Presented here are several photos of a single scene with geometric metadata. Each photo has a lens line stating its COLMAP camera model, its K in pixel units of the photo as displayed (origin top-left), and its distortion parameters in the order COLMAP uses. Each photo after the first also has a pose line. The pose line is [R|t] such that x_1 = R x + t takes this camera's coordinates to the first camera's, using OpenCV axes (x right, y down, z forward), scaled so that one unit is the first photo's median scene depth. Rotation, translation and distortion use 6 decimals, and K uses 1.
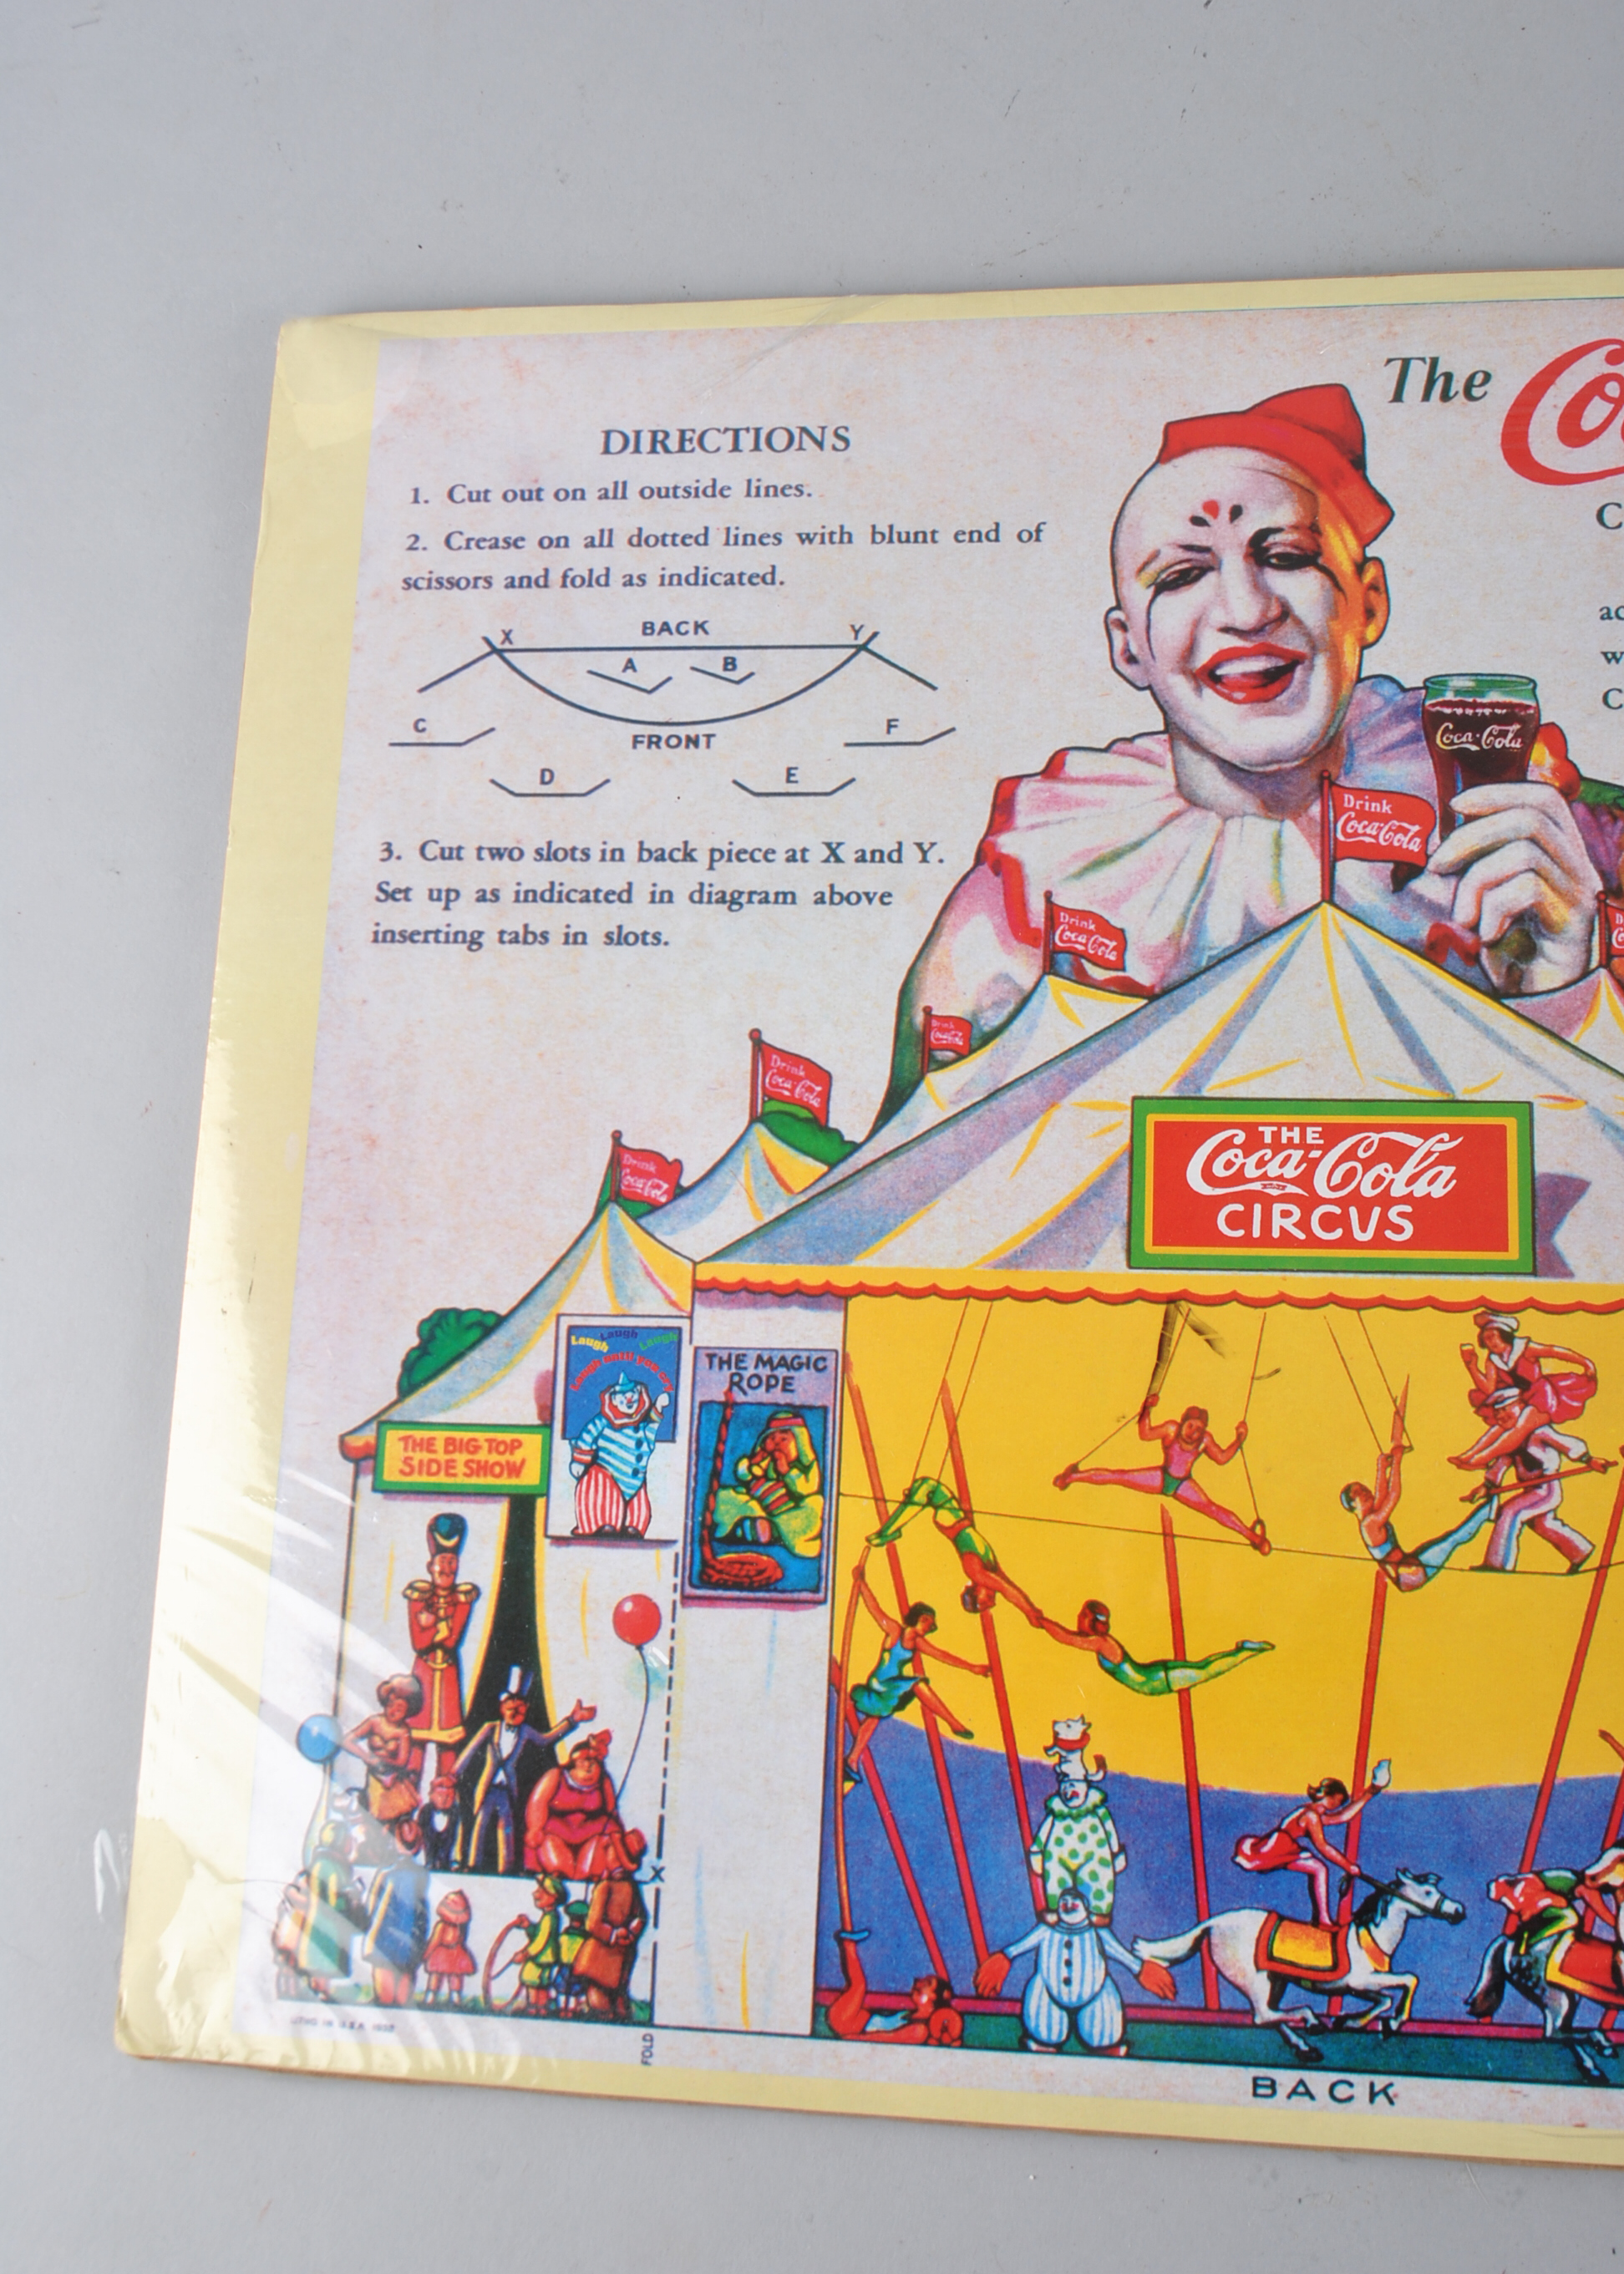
lens RADIAL K [[2440.1, 0, 804.4], [0, 2440.1, 1143.1], [0, 0, 1]] dist [-0.064424, 0.000000]
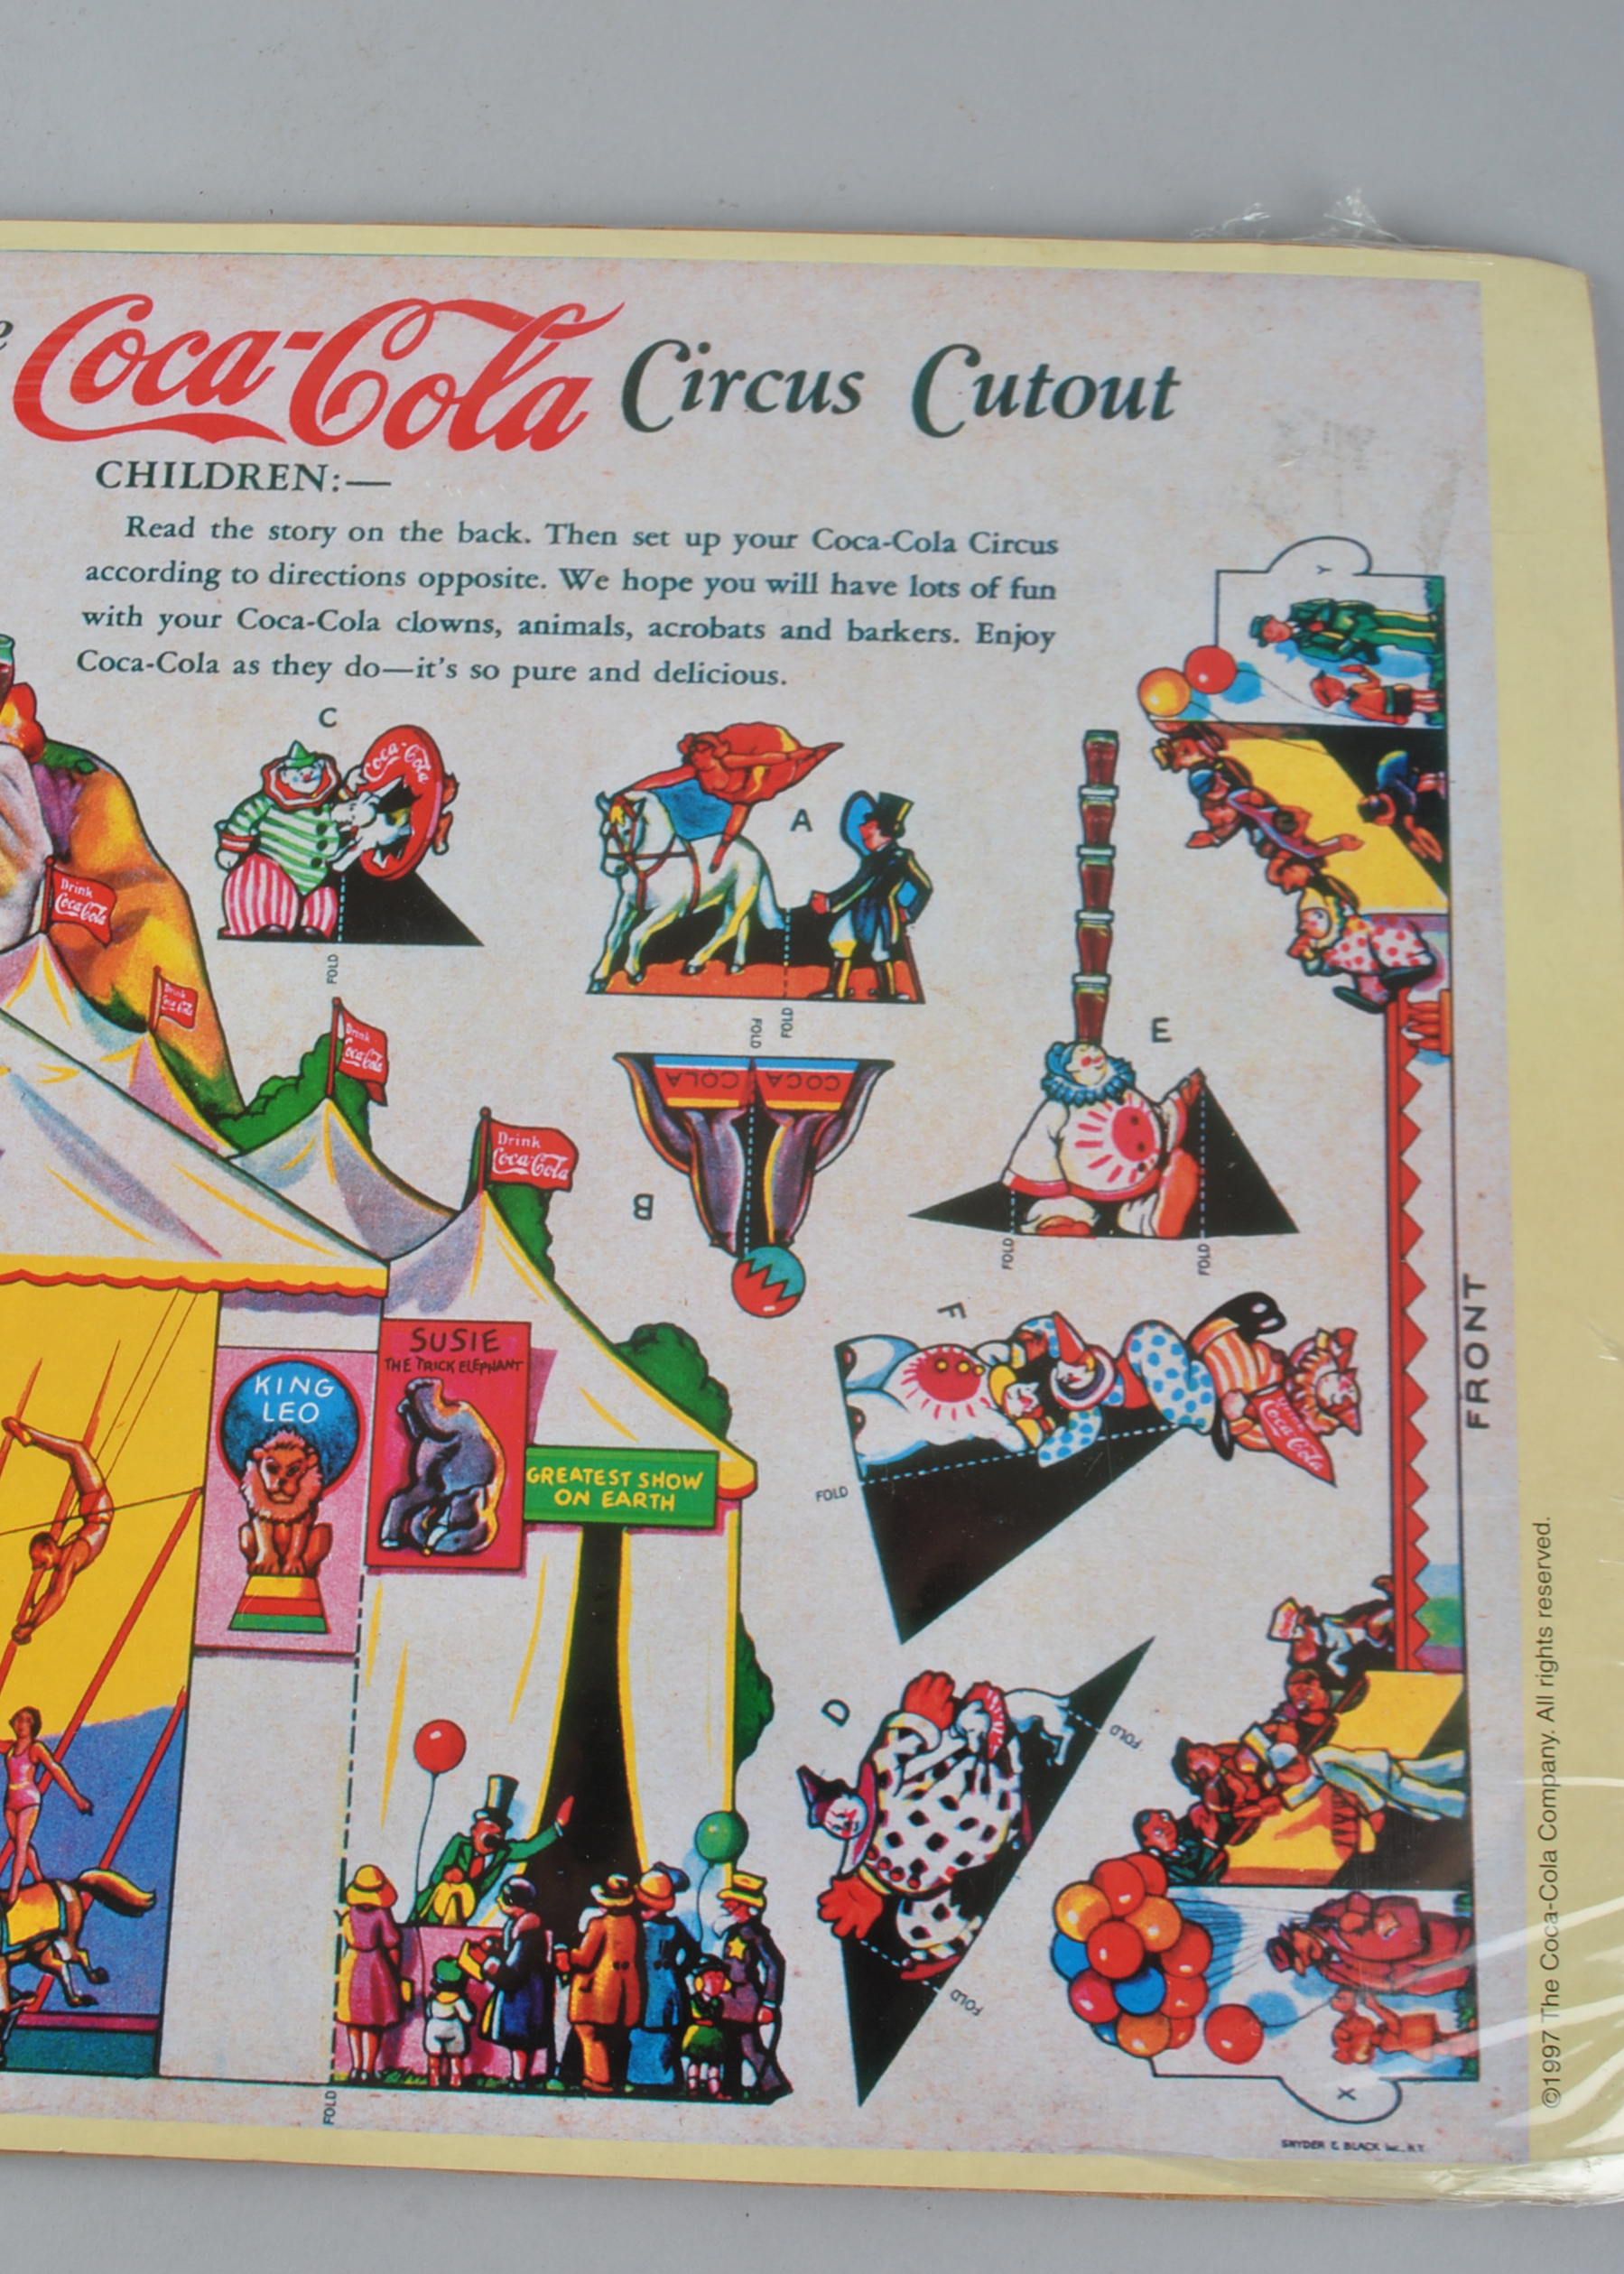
lens RADIAL K [[2440.1, 0, 813.7], [0, 2440.1, 1193.5], [0, 0, 1]] dist [-0.064424, 0.000000]
pose [[0.989108, 0.016447, 0.146273, 0.486430], [-0.019526, 0.999617, 0.019634, 0.007597], [-0.145894, -0.022276, 0.989049, -0.018843]]
